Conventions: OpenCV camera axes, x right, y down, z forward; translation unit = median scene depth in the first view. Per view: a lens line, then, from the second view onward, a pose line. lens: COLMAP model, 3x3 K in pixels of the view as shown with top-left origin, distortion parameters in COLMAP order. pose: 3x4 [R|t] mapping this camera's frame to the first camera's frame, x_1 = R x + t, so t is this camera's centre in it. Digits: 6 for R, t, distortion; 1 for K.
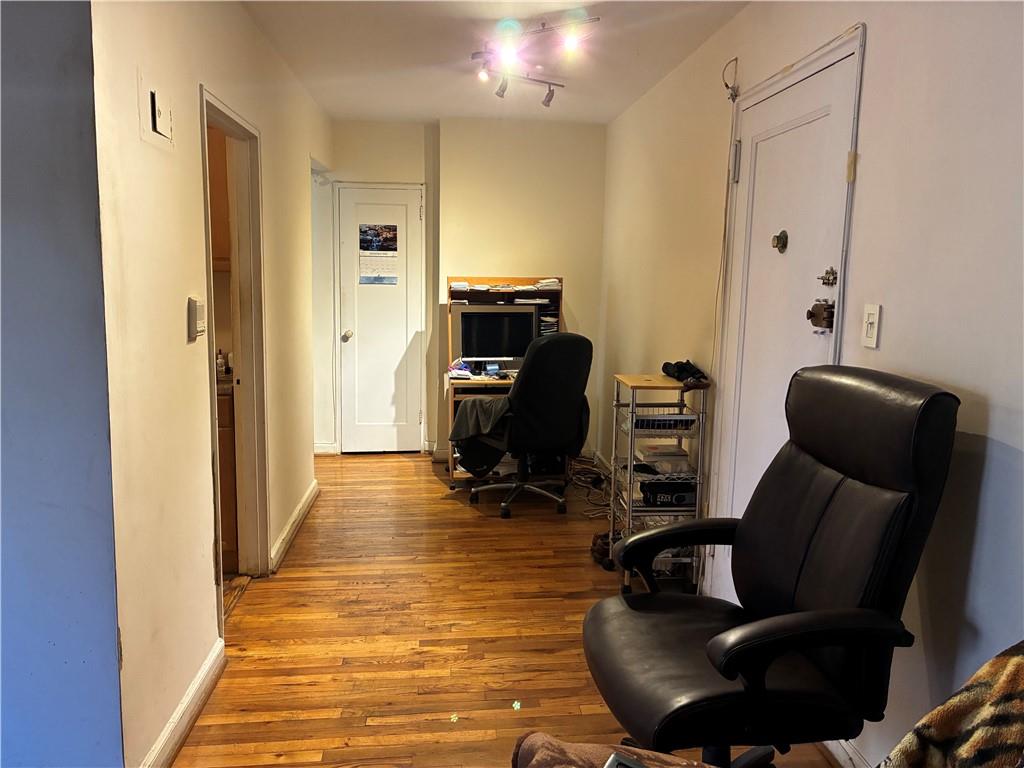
lens RADIAL K [[779.3, 0, 512.0], [0, 779.3, 384.0], [0, 0, 1]] dist [-0.001016, -0.000750]
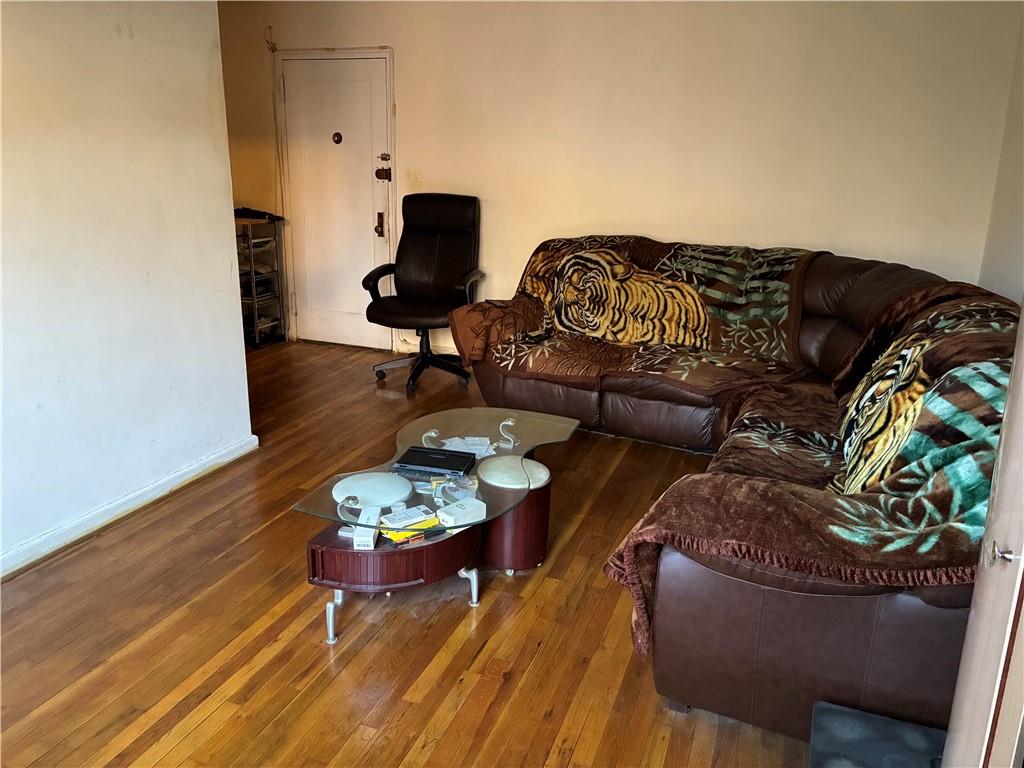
lens RADIAL K [[779.3, 0, 512.0], [0, 779.3, 384.0], [0, 0, 1]] dist [-0.001016, -0.000750]
pose [[0.441090, -0.254162, 0.860721, -1.180369], [0.111222, 0.967148, 0.228592, 0.020708], [-0.890545, -0.005099, 0.454868, -0.287490]]
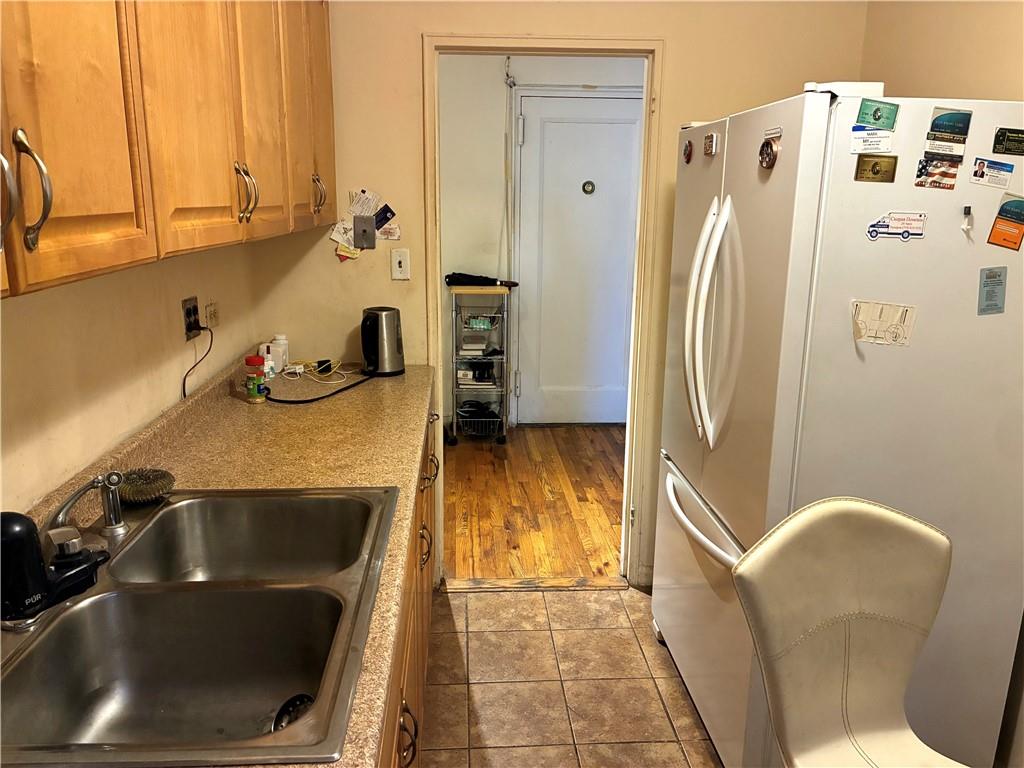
lens RADIAL K [[779.3, 0, 512.0], [0, 779.3, 384.0], [0, 0, 1]] dist [-0.001016, -0.000750]
pose [[0.037823, -0.254608, 0.966304, -1.272358], [0.137038, 0.959182, 0.247368, -0.187448], [-0.989843, 0.123064, 0.071170, 0.951411]]
